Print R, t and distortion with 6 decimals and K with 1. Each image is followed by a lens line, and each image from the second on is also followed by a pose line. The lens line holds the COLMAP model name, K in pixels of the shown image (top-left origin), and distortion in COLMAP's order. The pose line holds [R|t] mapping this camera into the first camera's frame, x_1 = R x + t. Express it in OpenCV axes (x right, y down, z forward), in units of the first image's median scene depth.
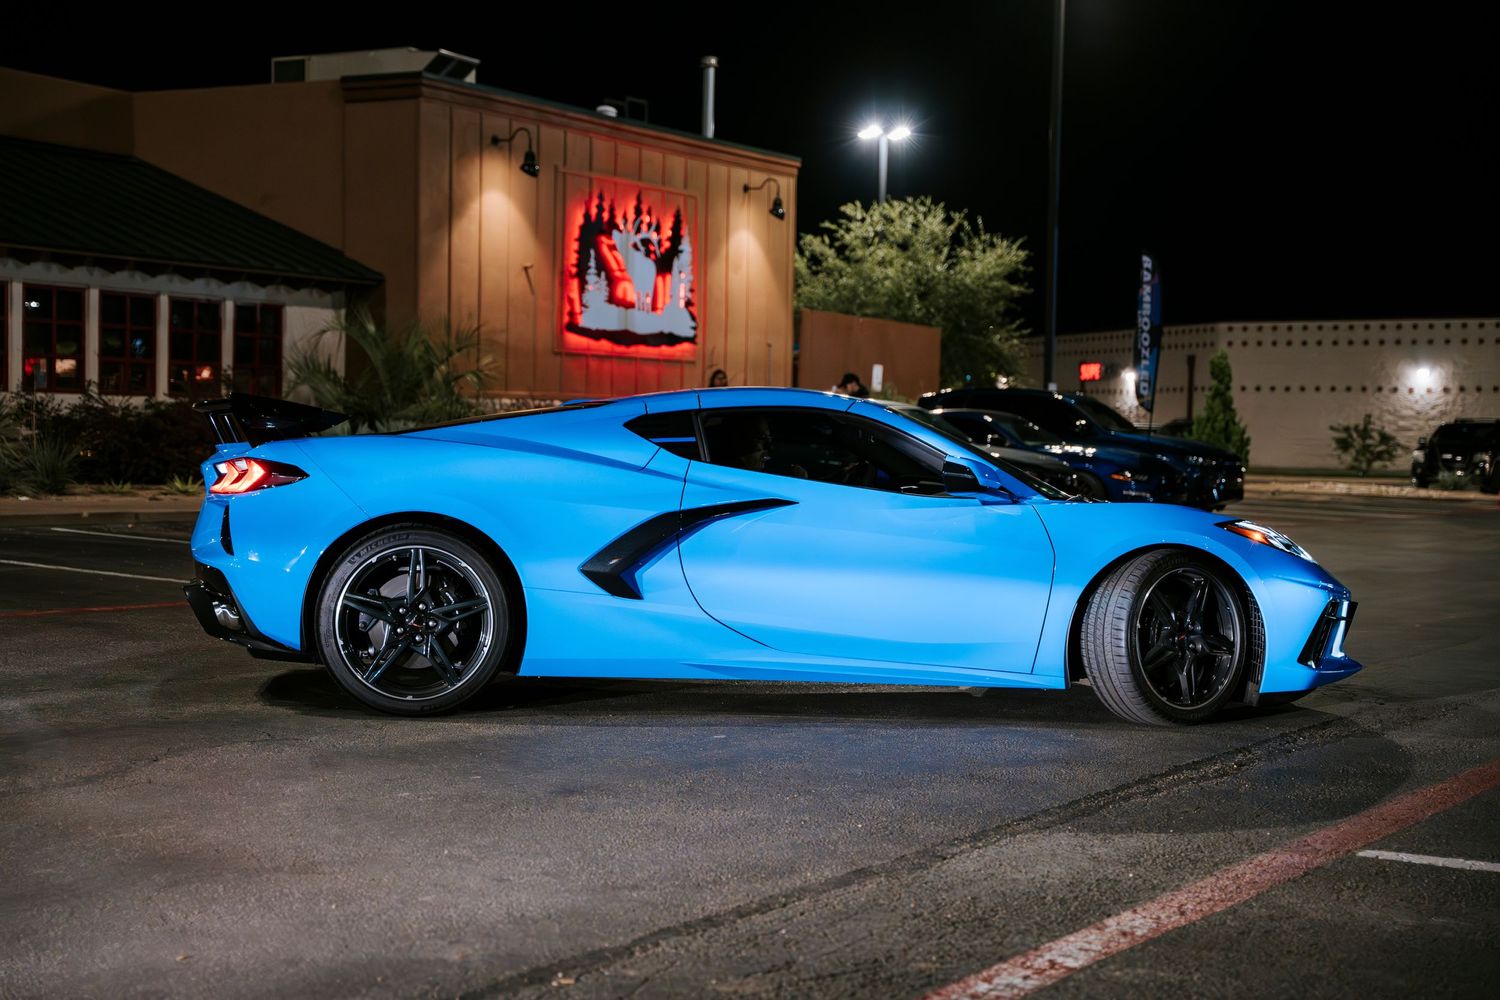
lens RADIAL K [[2115.4, 0, 750.0], [0, 2115.4, 500.0], [0, 0, 1]] dist [-0.042013, -0.028124]
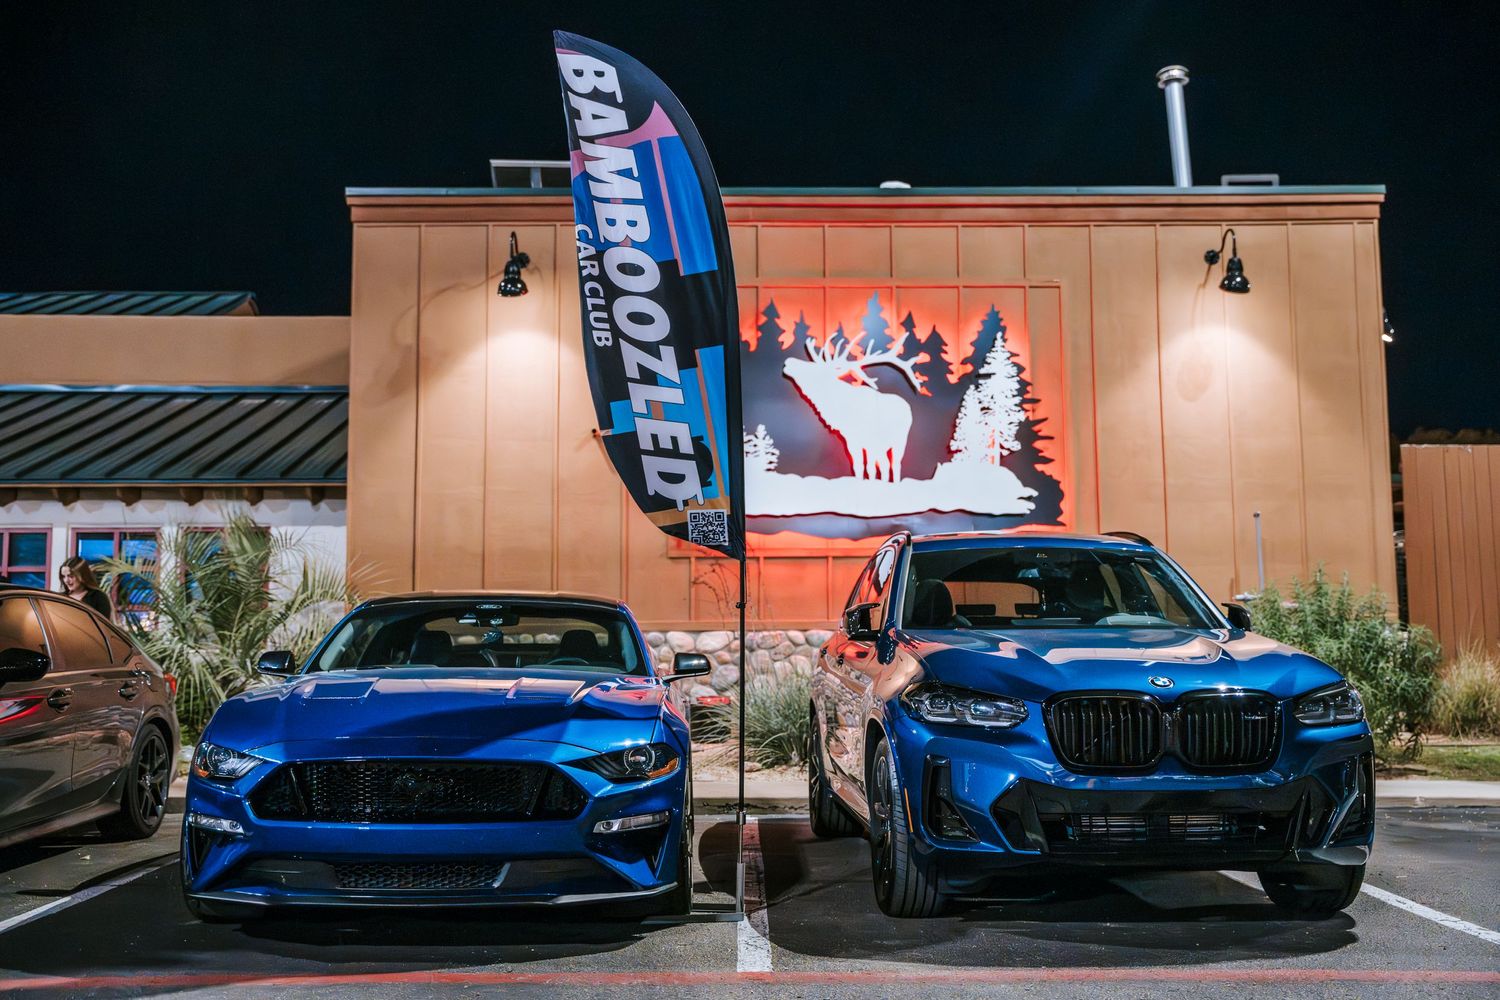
lens RADIAL K [[1550.4, 0, 750.0], [0, 1550.4, 500.0], [0, 0, 1]] dist [-0.016607, -0.003074]
pose [[0.539485, -0.121943, -0.833118, 0.314787], [-0.011746, 0.988271, -0.152259, -0.014532], [0.841913, 0.091927, 0.531725, 0.750398]]
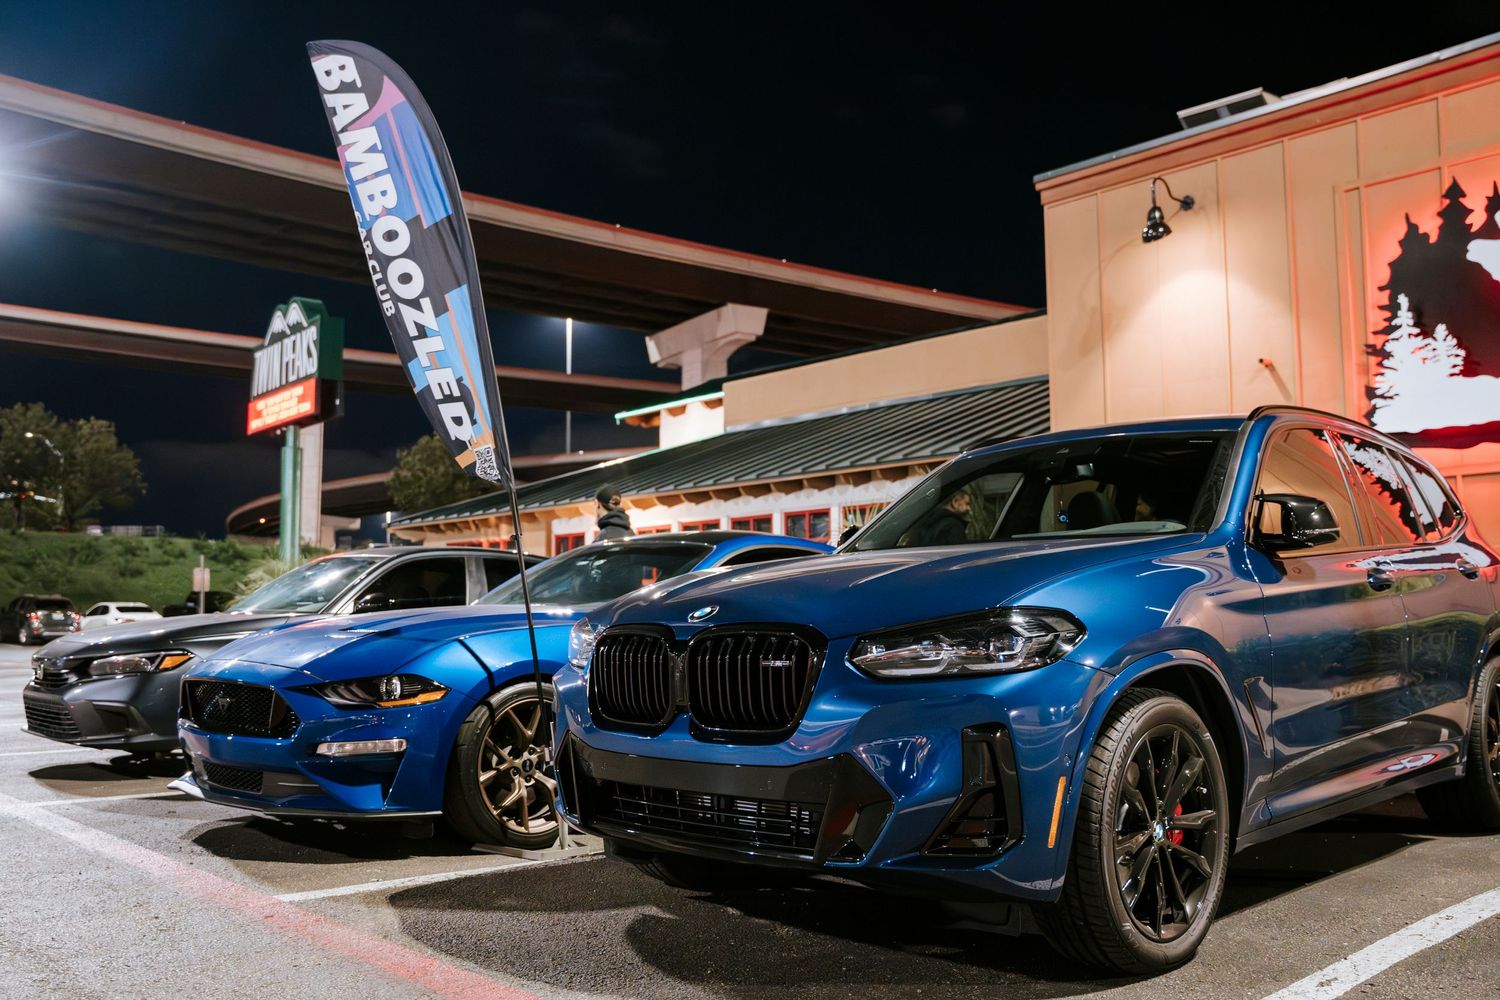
lens RADIAL K [[1310.5, 0, 744.7], [0, 1310.5, 523.3], [0, 0, 1]] dist [-0.047055, 0.100545]
pose [[-0.267097, -0.099279, -0.958542, 0.303281], [-0.031349, 0.995048, -0.094325, -0.017854], [0.963160, 0.004856, -0.268887, 0.915376]]
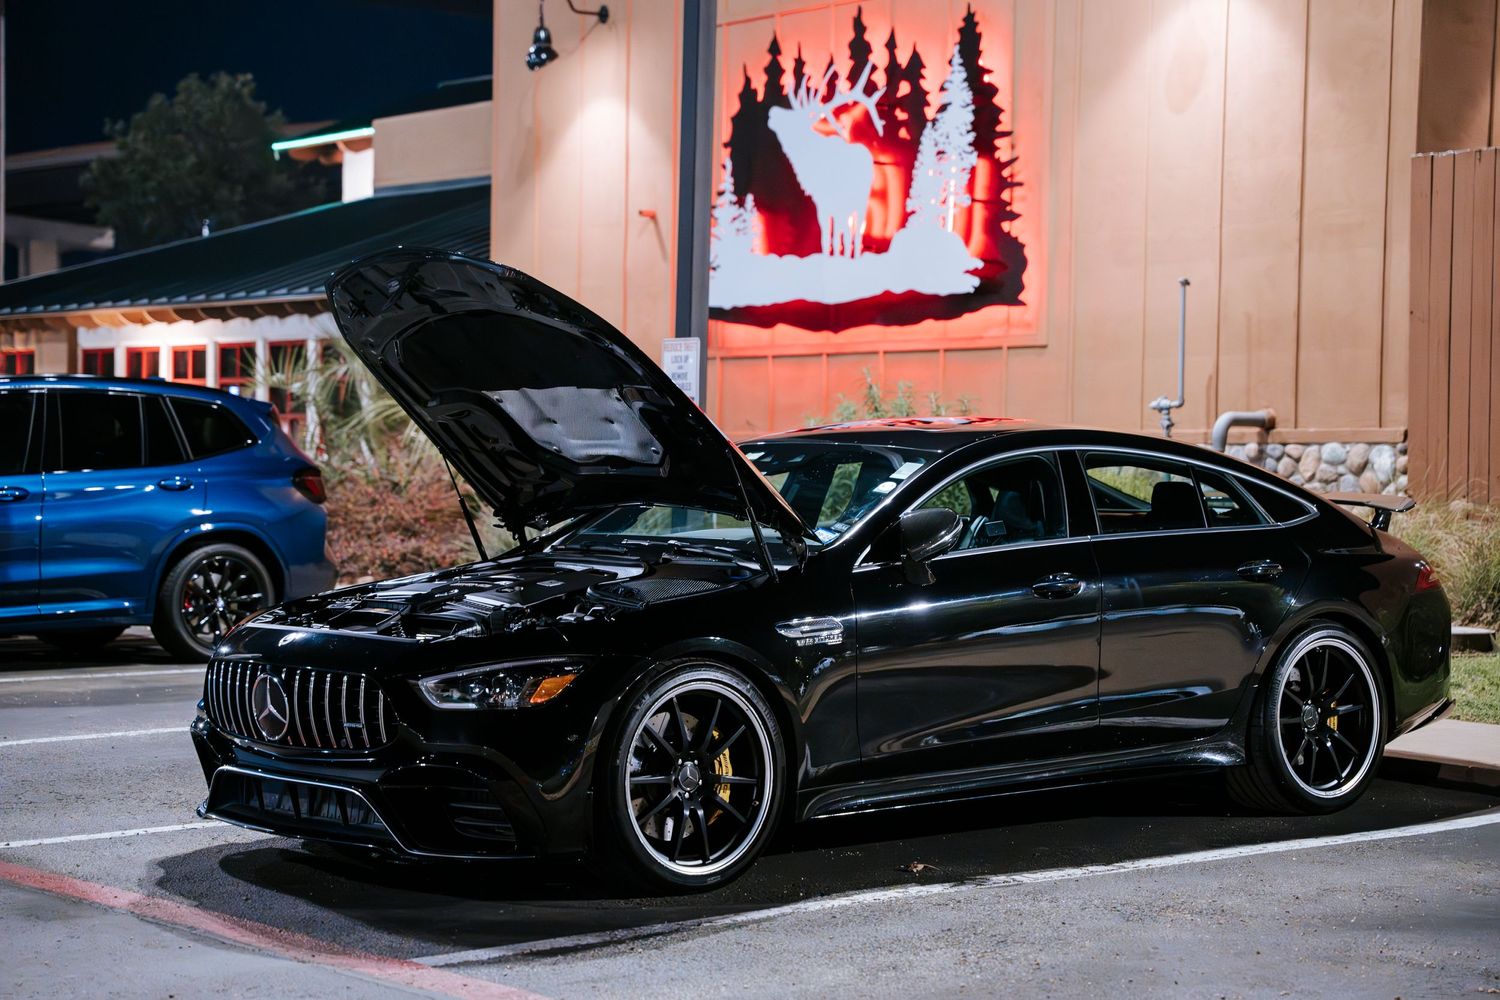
lens RADIAL K [[2890.9, 0, 750.0], [0, 2890.9, 500.0], [0, 0, 1]] dist [0.302897, 0.318837]
pose [[-0.344084, -0.027166, -0.938546, 0.598131], [-0.063764, 0.997950, -0.005509, -0.029173], [0.936771, 0.057950, -0.345111, 1.250048]]
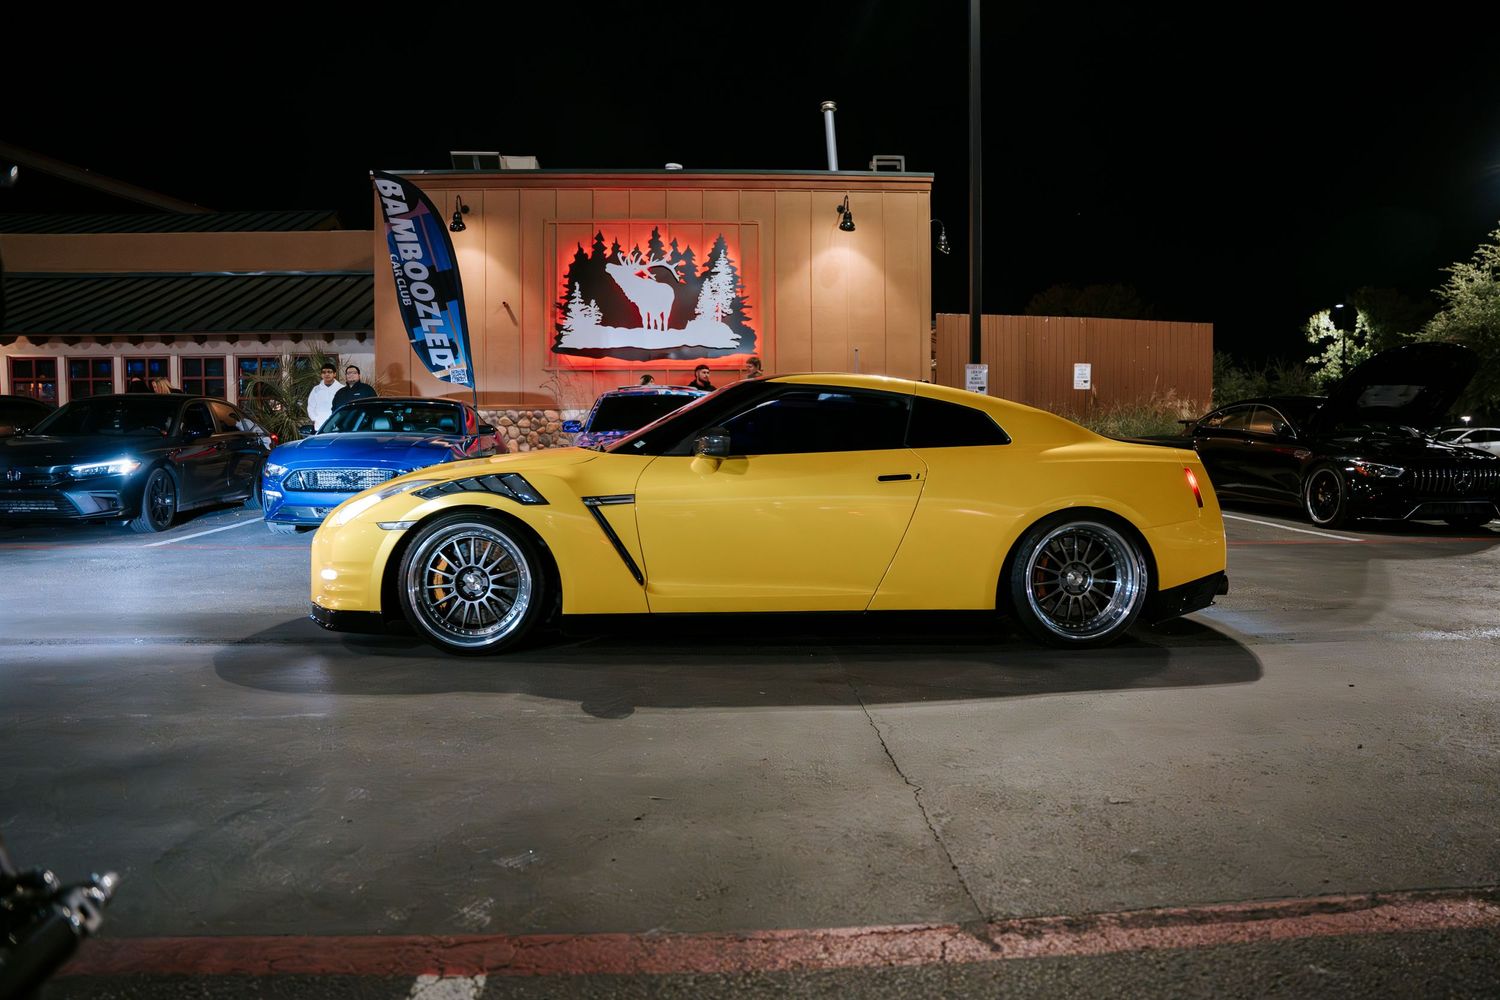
lens RADIAL K [[973.1, 0, 768.4], [0, 973.1, 502.3], [0, 0, 1]] dist [-0.144416, 0.056878]
pose [[0.598192, 0.036688, -0.800513, 0.426908], [-0.011116, 0.999235, 0.037489, -0.015467], [0.801276, -0.013527, 0.598142, 0.753037]]
